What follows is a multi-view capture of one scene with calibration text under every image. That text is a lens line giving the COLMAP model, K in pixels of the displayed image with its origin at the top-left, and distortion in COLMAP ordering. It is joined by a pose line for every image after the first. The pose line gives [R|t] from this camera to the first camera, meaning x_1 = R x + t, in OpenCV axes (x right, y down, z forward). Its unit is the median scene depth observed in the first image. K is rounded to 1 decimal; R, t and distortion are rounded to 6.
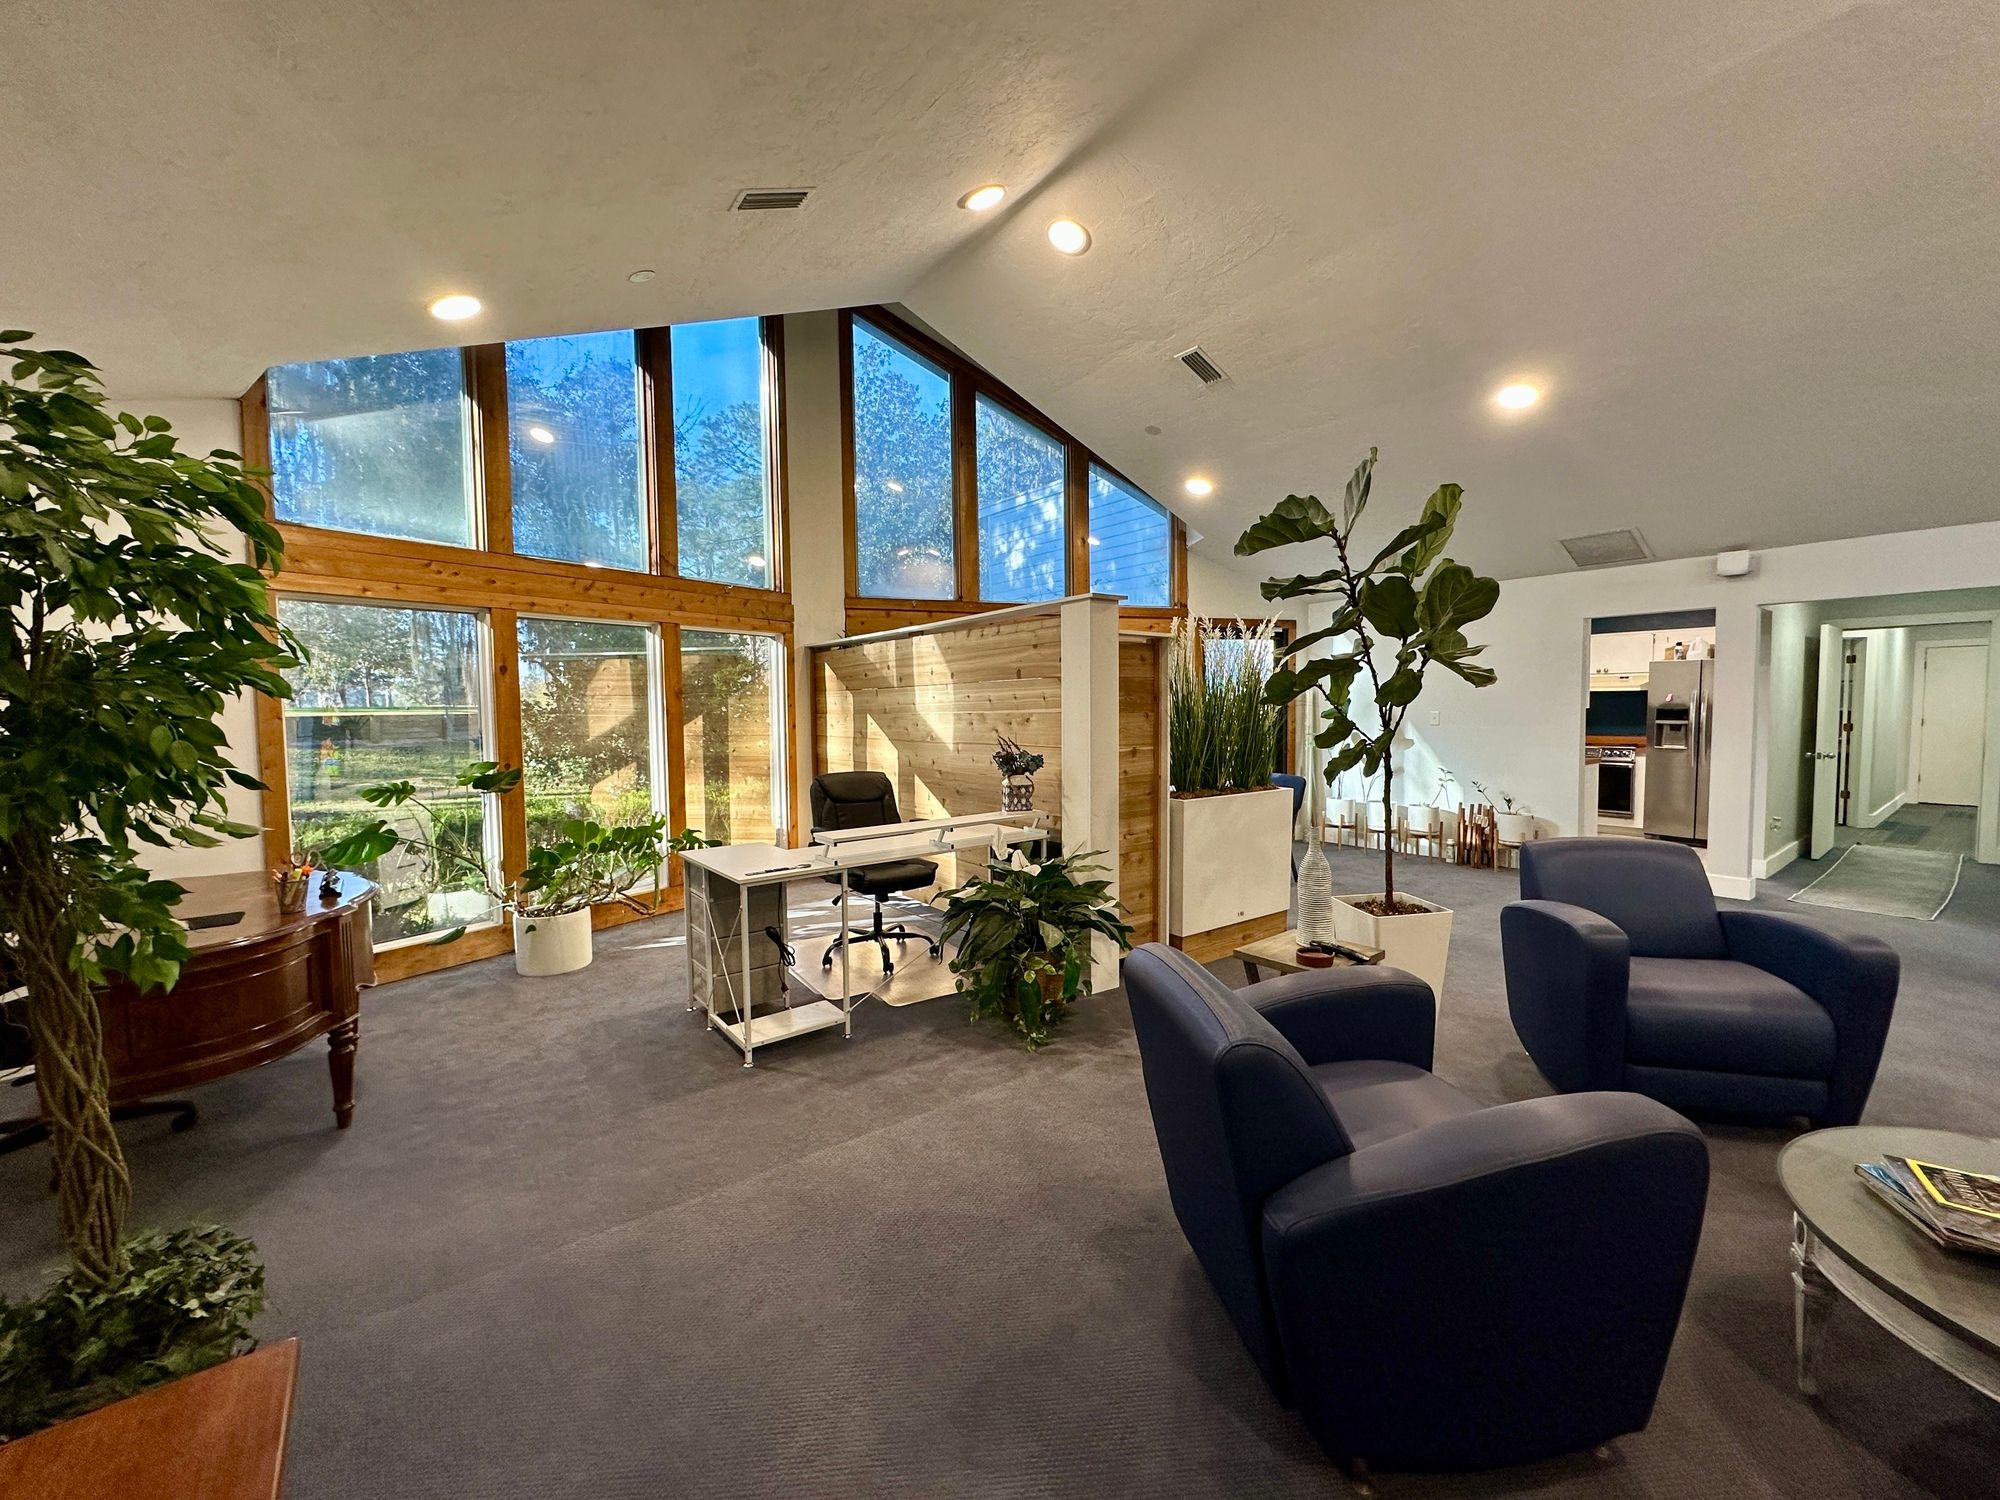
lens RADIAL K [[791.1, 0, 992.3], [0, 791.1, 743.3], [0, 0, 1]] dist [-0.001914, -0.000023]
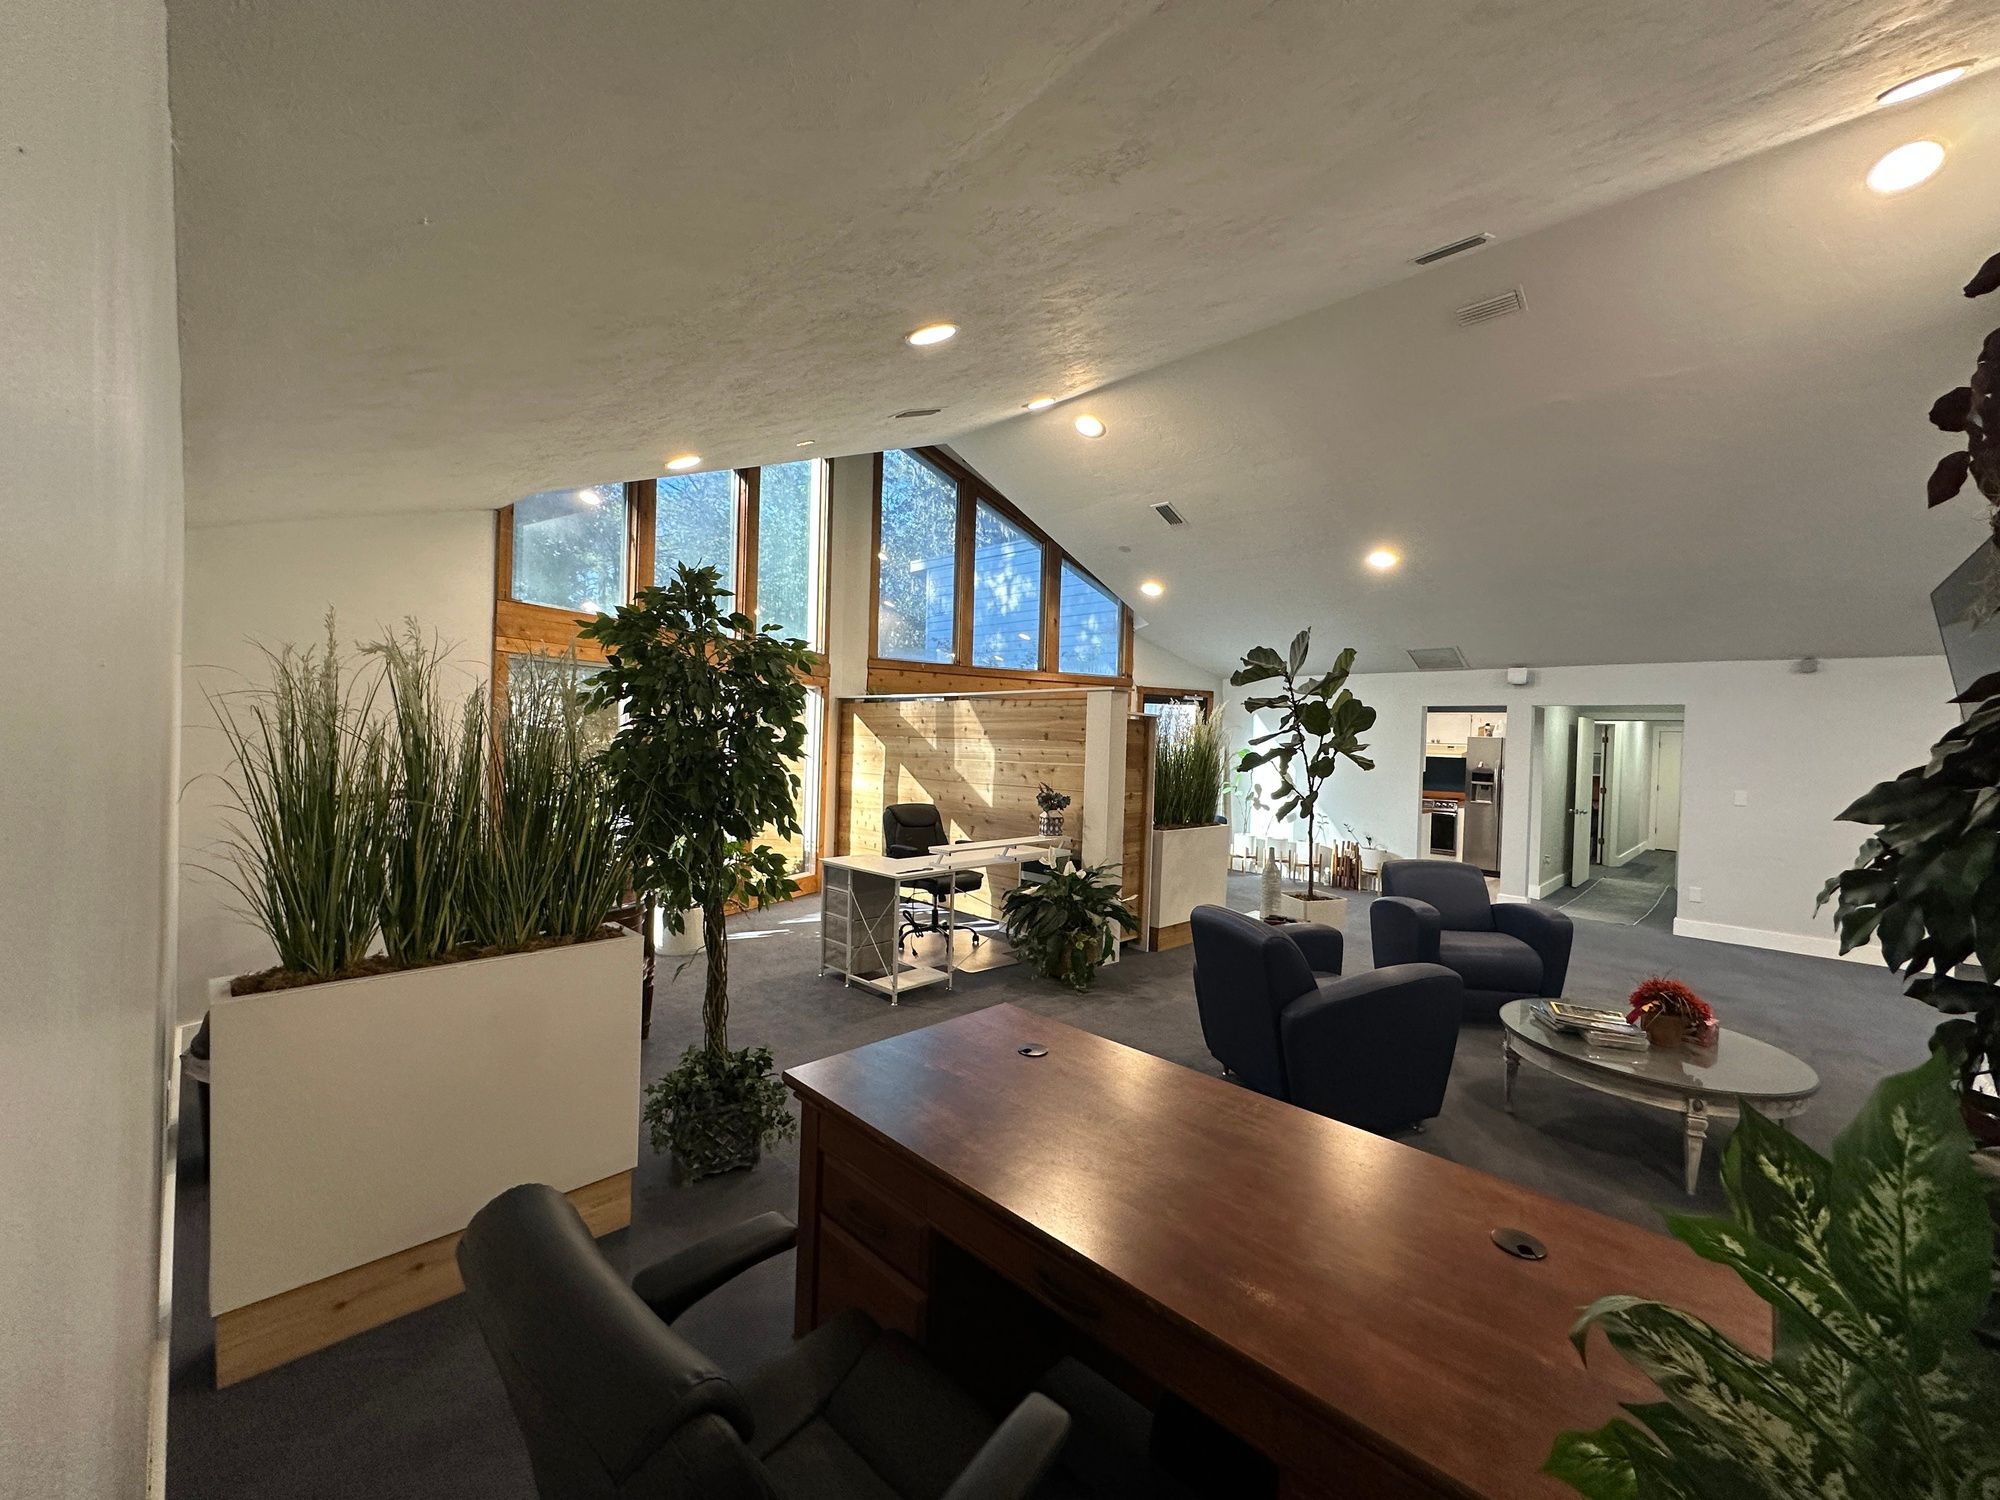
lens RADIAL K [[791.1, 0, 992.3], [0, 791.1, 743.3], [0, 0, 1]] dist [-0.001914, -0.000023]
pose [[0.989165, 0.040552, 0.141099, -0.262922], [-0.034737, 0.998452, -0.043433, -0.012795], [-0.142641, 0.038061, 0.989042, -0.361757]]
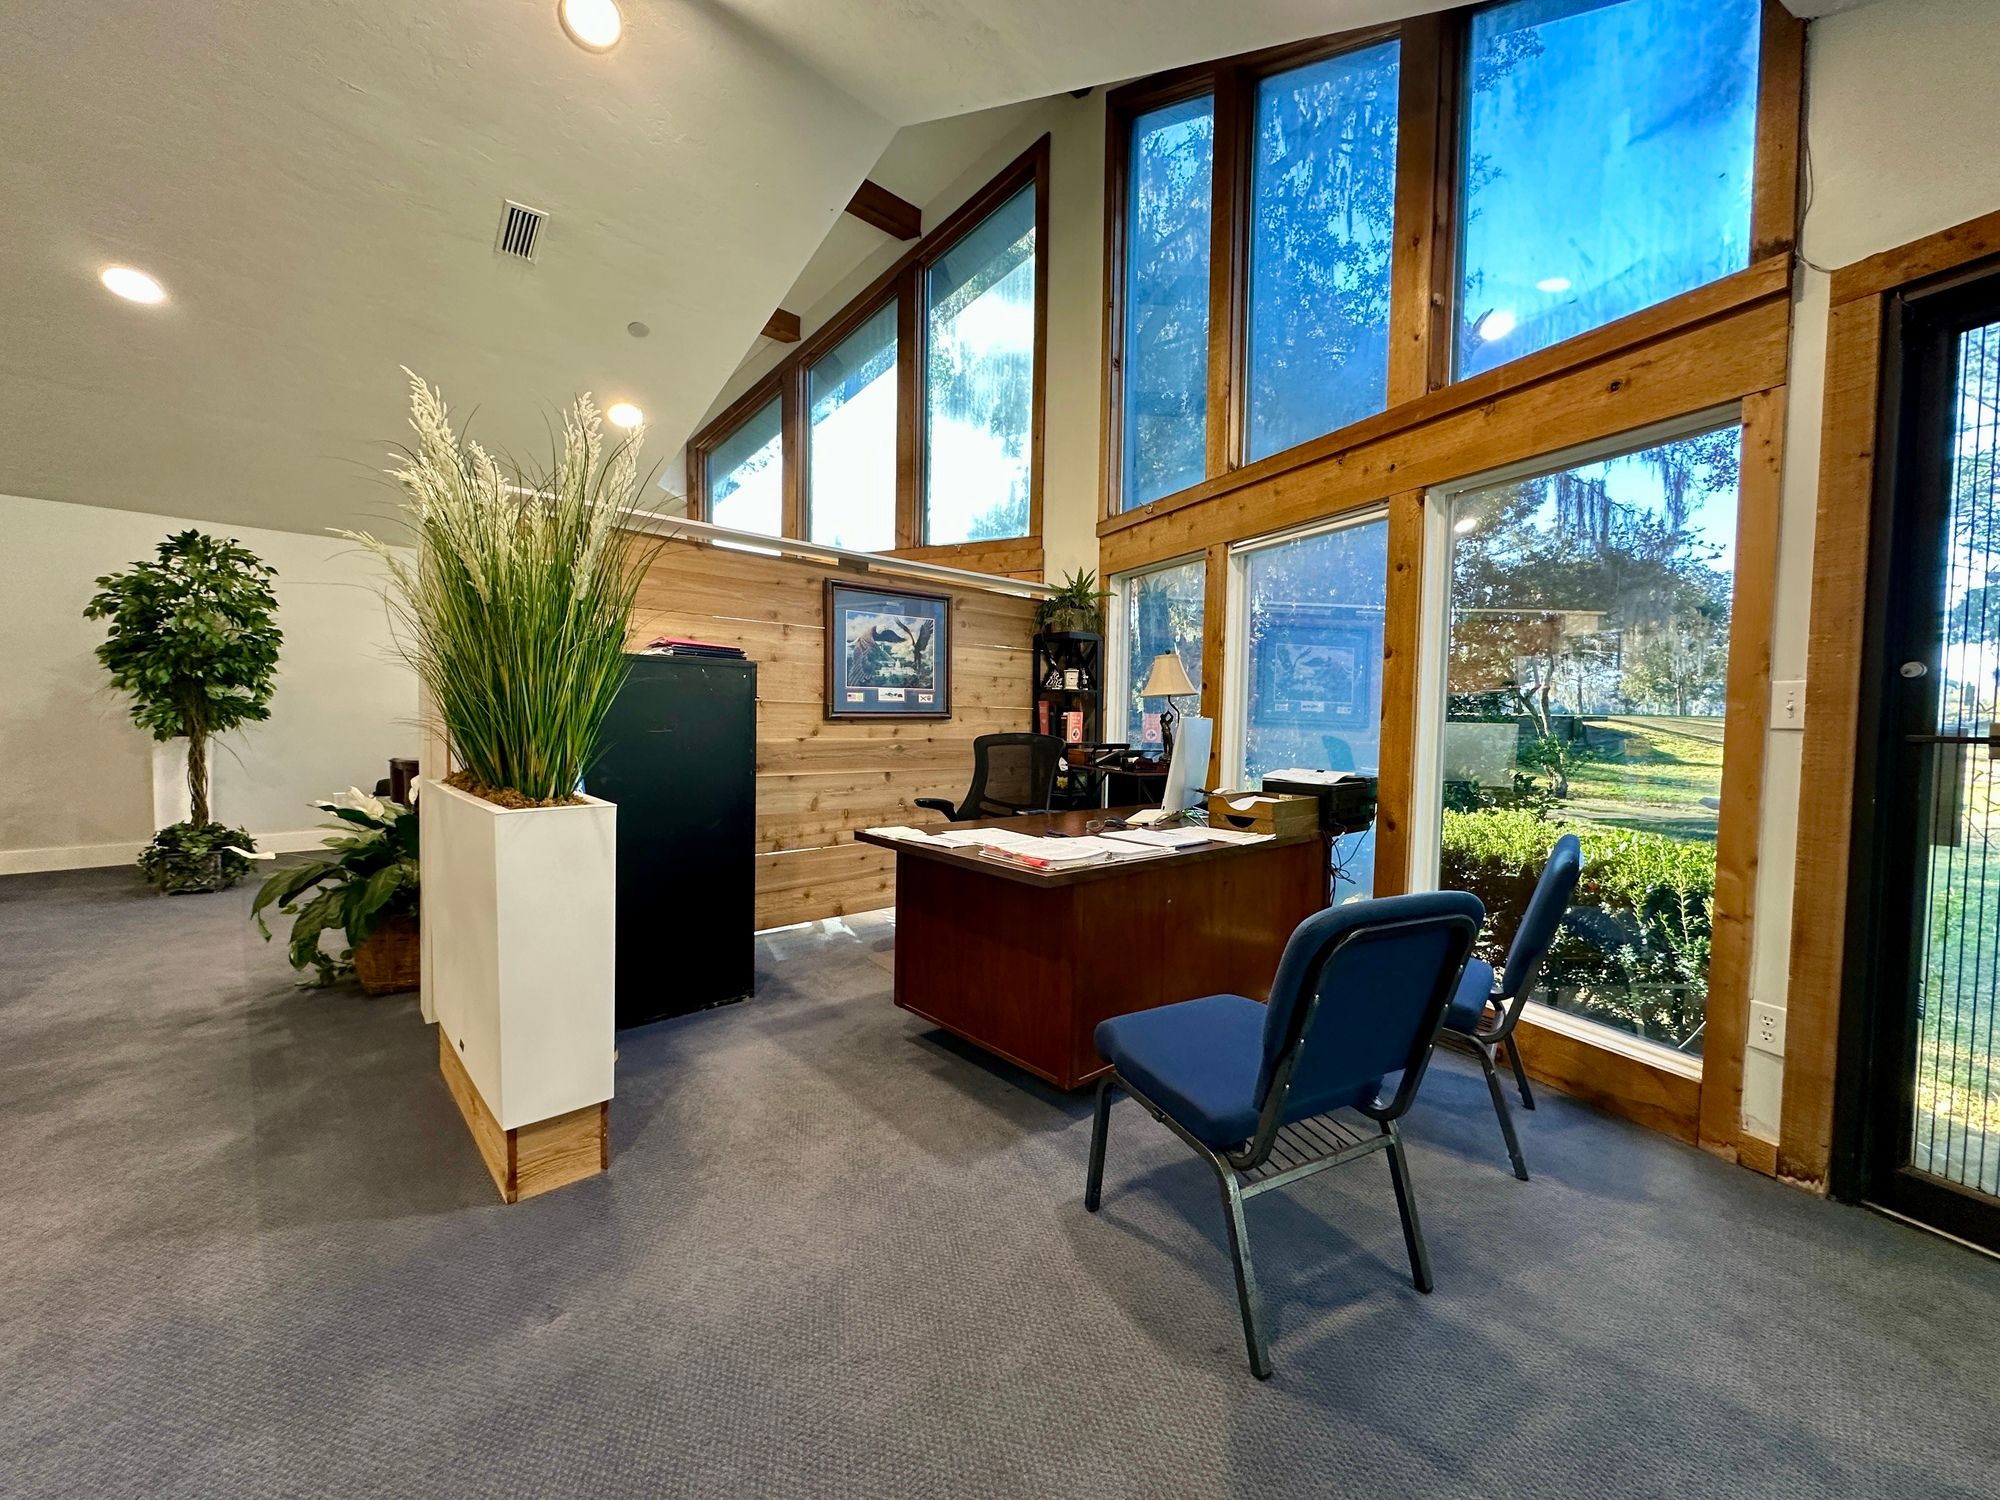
lens RADIAL K [[791.1, 0, 992.3], [0, 791.1, 743.3], [0, 0, 1]] dist [-0.001914, -0.000023]
pose [[0.139005, 0.055446, -0.988738, 0.875187], [-0.064521, 0.996817, 0.046828, -0.011084], [0.988187, 0.057285, 0.142140, 1.317460]]
